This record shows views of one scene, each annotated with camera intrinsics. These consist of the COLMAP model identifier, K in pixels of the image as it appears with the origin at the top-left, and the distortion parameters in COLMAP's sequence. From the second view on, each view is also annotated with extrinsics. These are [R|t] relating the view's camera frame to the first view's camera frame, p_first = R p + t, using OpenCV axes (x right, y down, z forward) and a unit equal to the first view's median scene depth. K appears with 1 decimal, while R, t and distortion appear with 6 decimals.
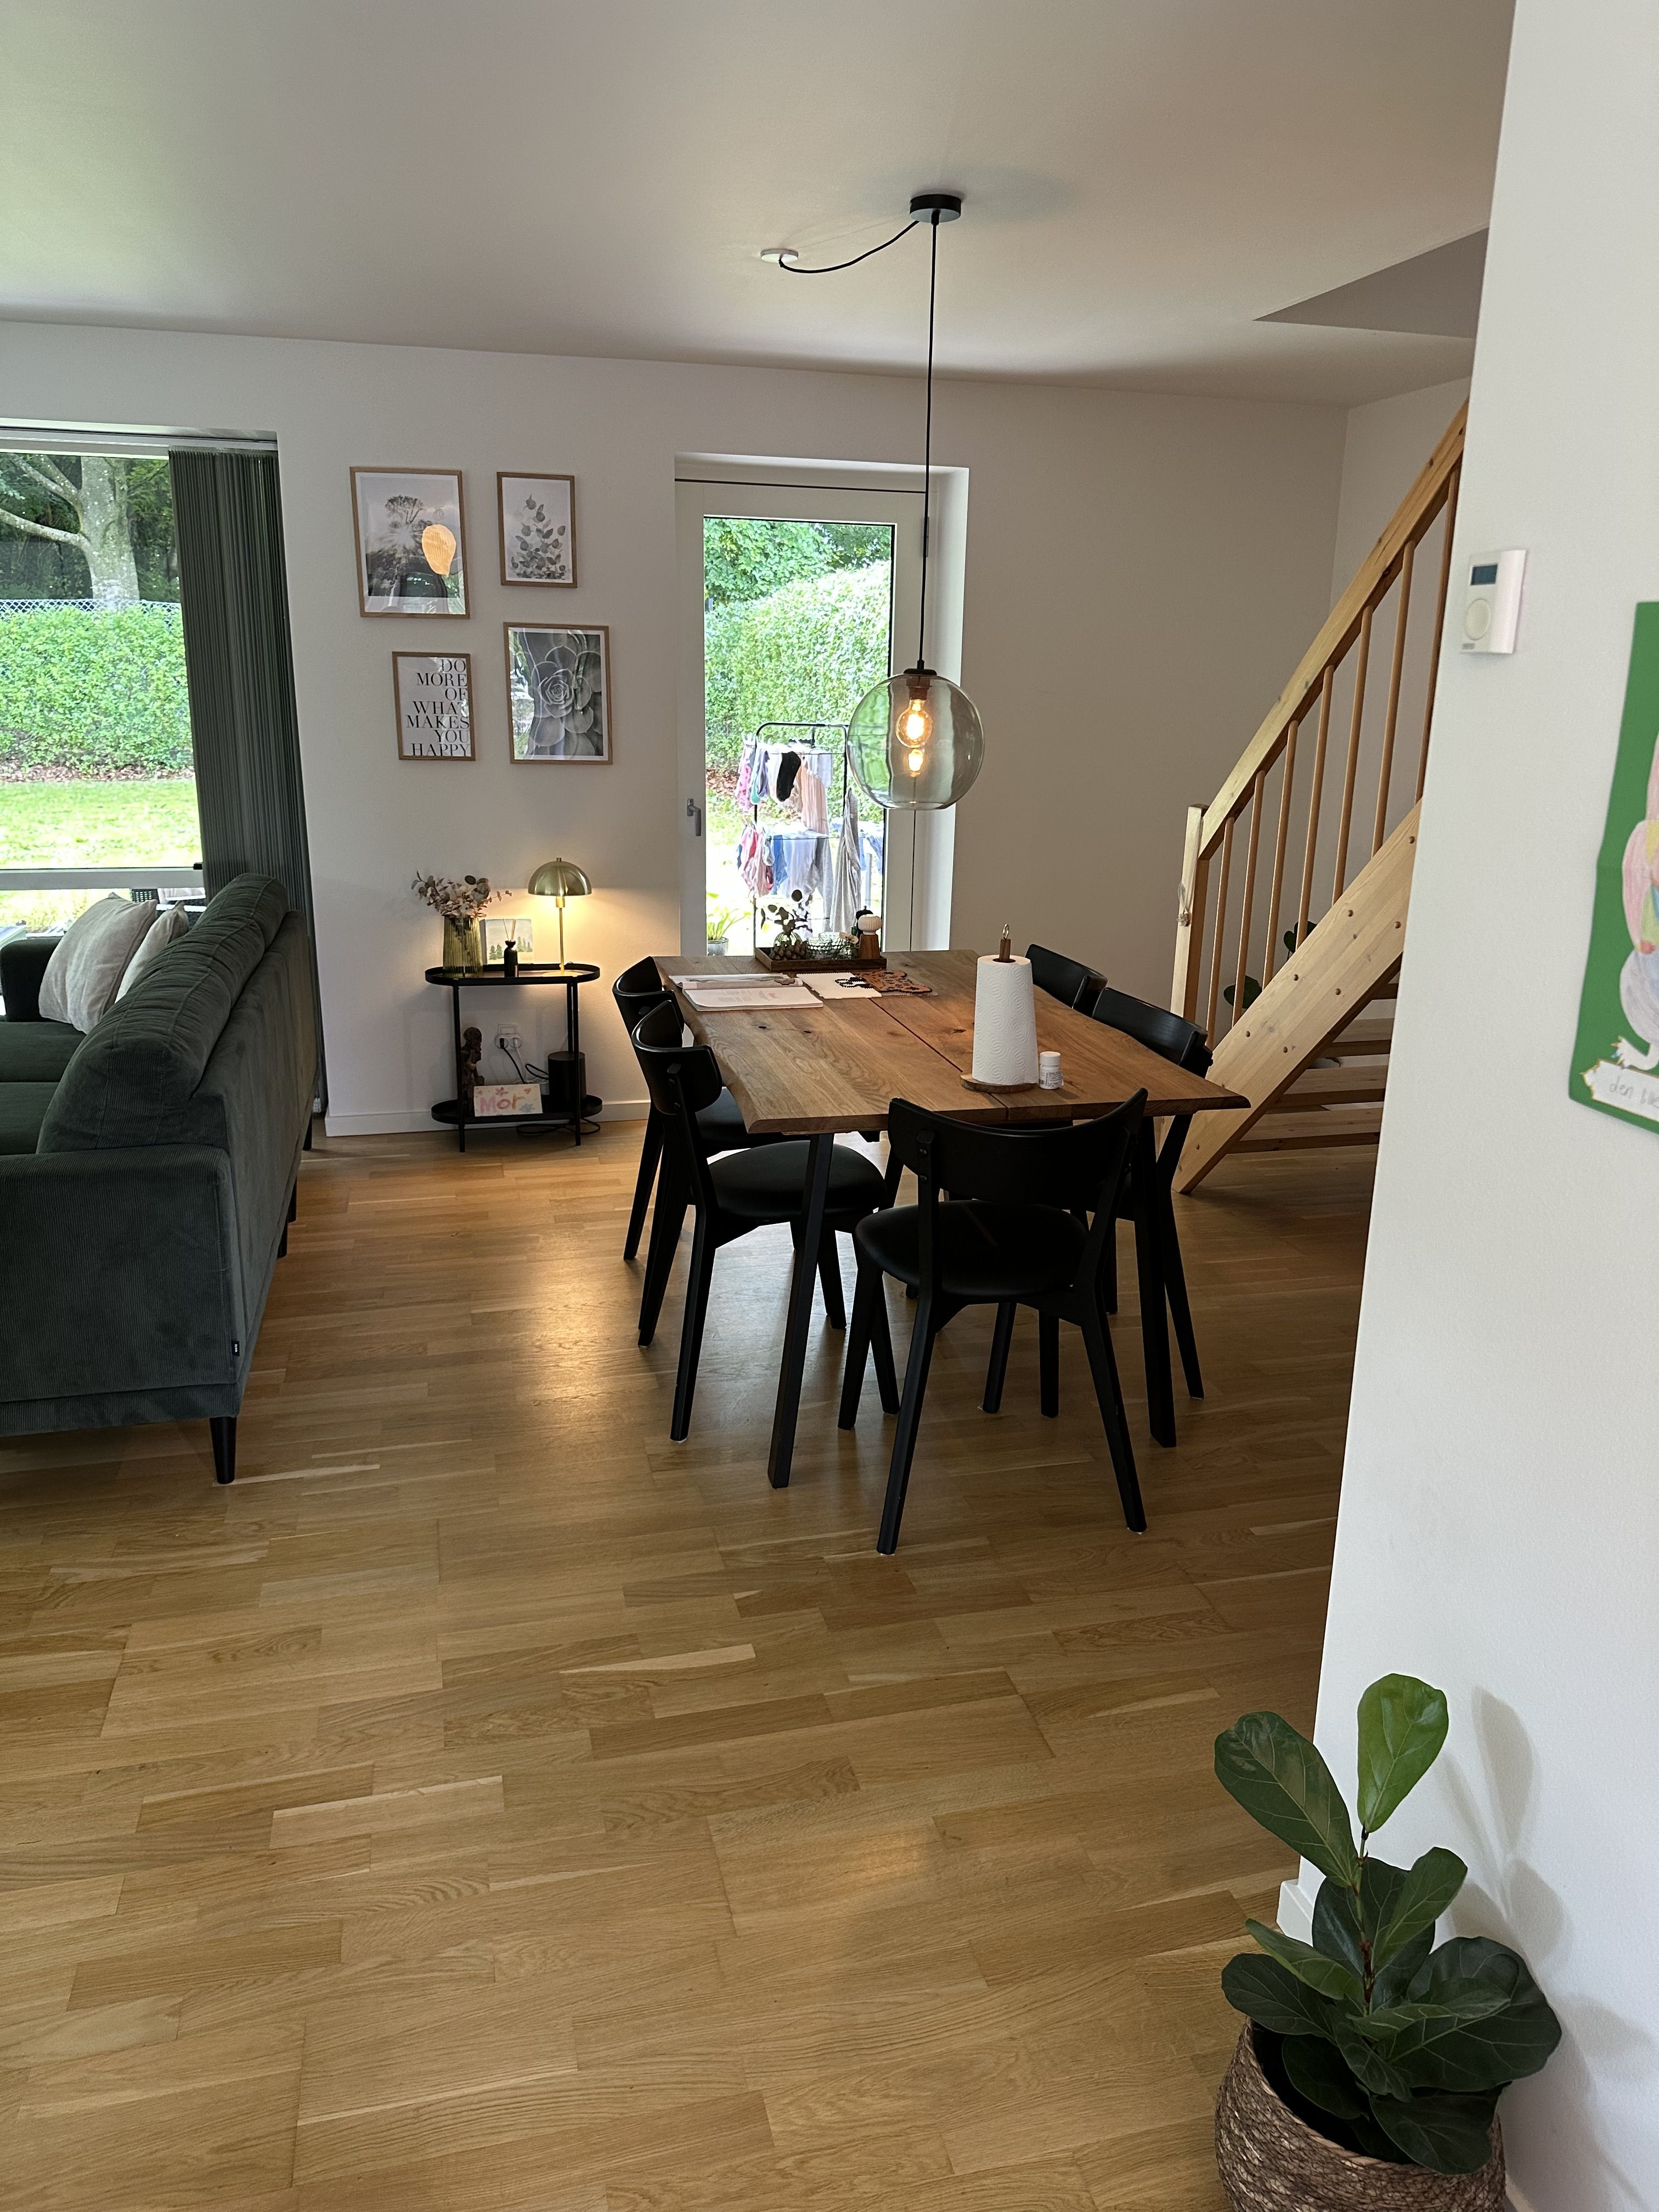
lens RADIAL K [[1610.3, 0, 871.8], [0, 1610.3, 1069.7], [0, 0, 1]] dist [0.068411, -0.127690]
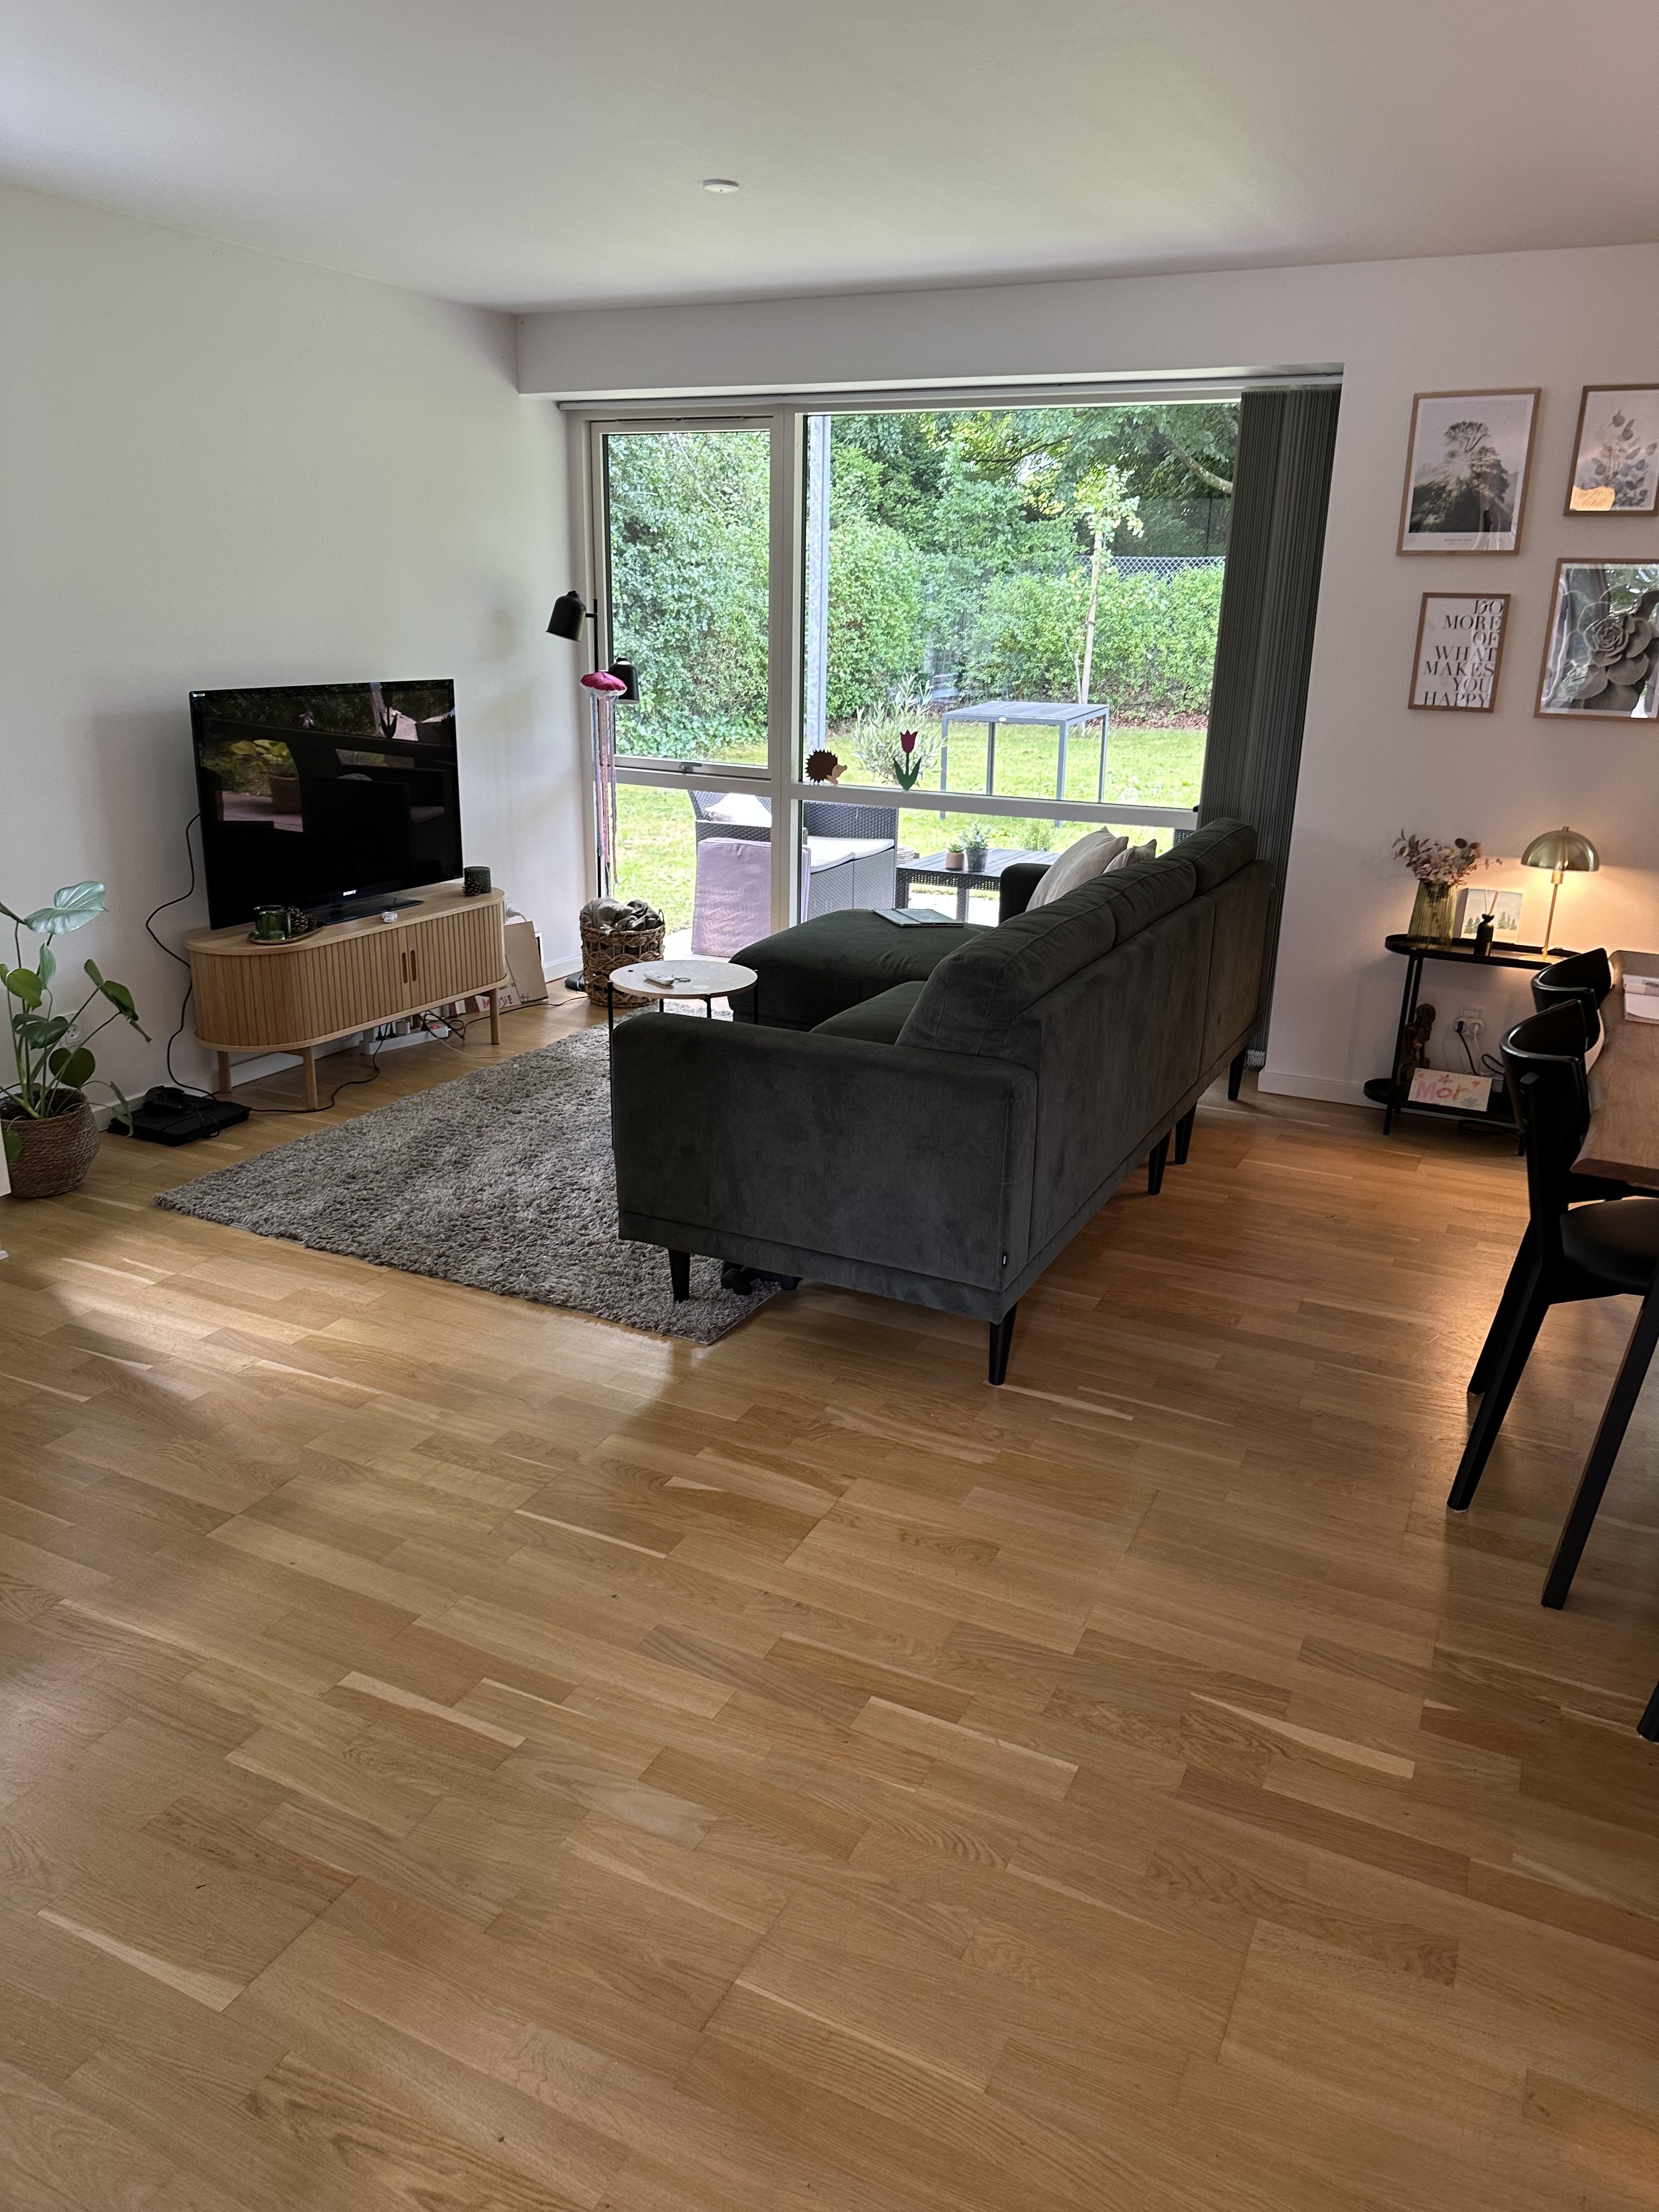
lens RADIAL K [[1610.3, 0, 871.8], [0, 1610.3, 1069.7], [0, 0, 1]] dist [0.068411, -0.127690]
pose [[0.737276, 0.180841, -0.650938, 0.127421], [-0.168998, 0.982244, 0.081470, -0.011505], [0.654113, 0.049941, 0.754746, 0.105829]]
